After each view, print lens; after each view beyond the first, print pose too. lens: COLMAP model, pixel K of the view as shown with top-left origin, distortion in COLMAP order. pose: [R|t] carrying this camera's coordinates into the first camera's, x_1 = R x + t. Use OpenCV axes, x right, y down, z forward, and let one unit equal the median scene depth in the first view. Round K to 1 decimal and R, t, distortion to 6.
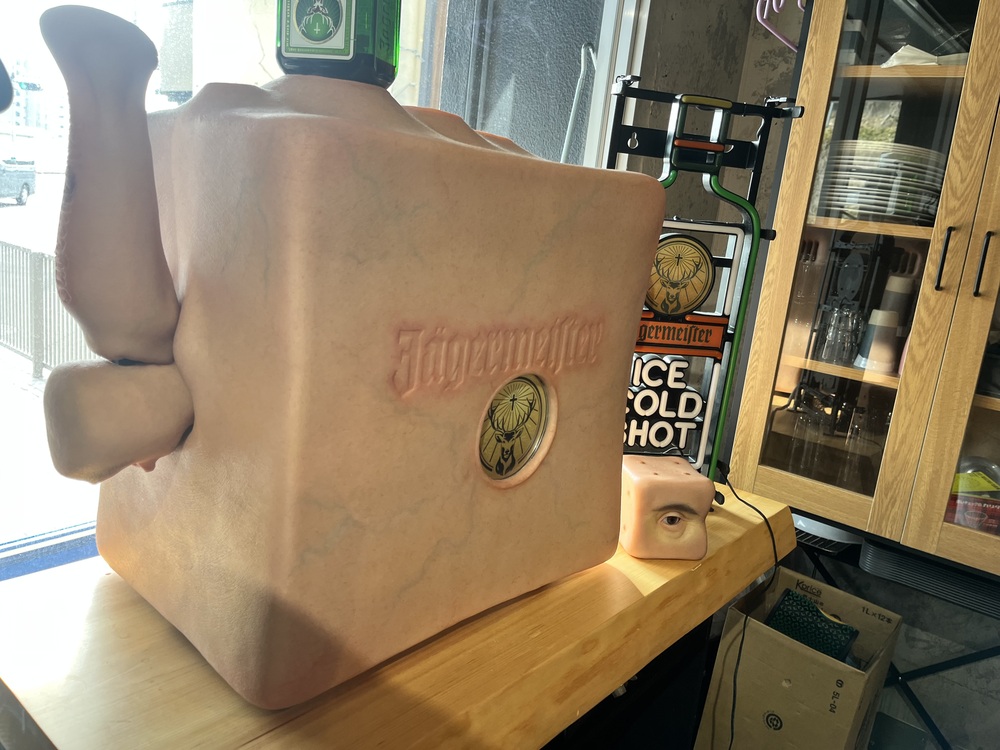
lens RADIAL K [[779.0, 0, 500.0], [0, 779.0, 375.0], [0, 0, 1]] dist [0.076253, -0.112512]
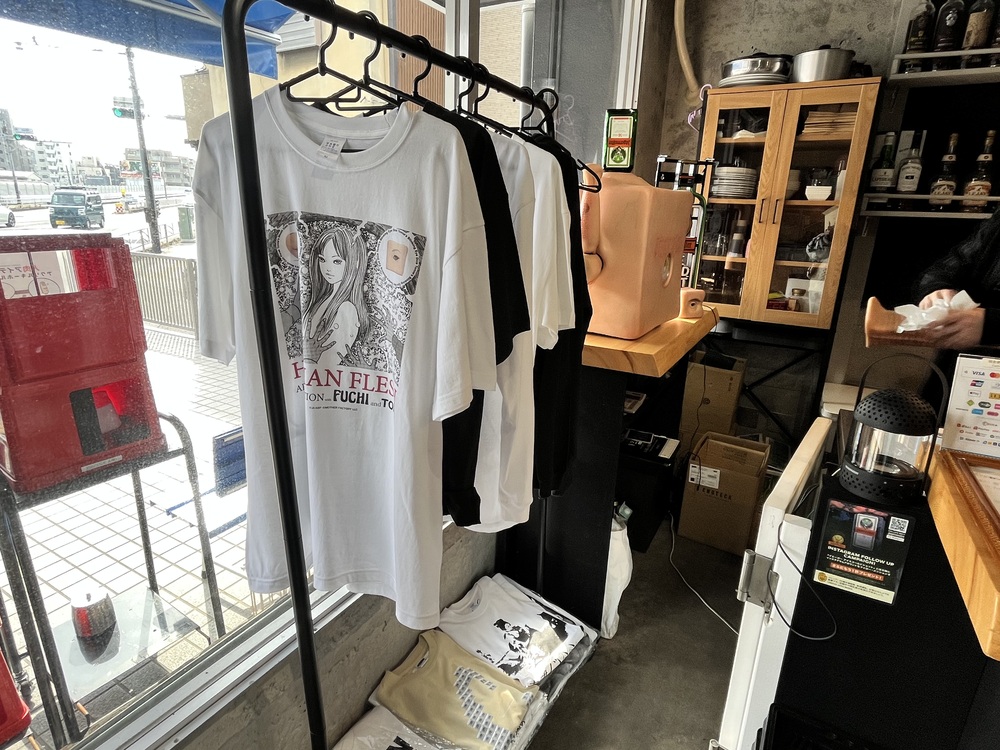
lens RADIAL K [[549.8, 0, 500.0], [0, 549.8, 375.0], [0, 0, 1]] dist [0.000309, -0.000112]
pose [[0.983924, -0.123867, 0.128648, -0.638542], [0.110987, 0.988481, 0.102891, 0.117555], [-0.139911, -0.086959, 0.986338, -0.793679]]
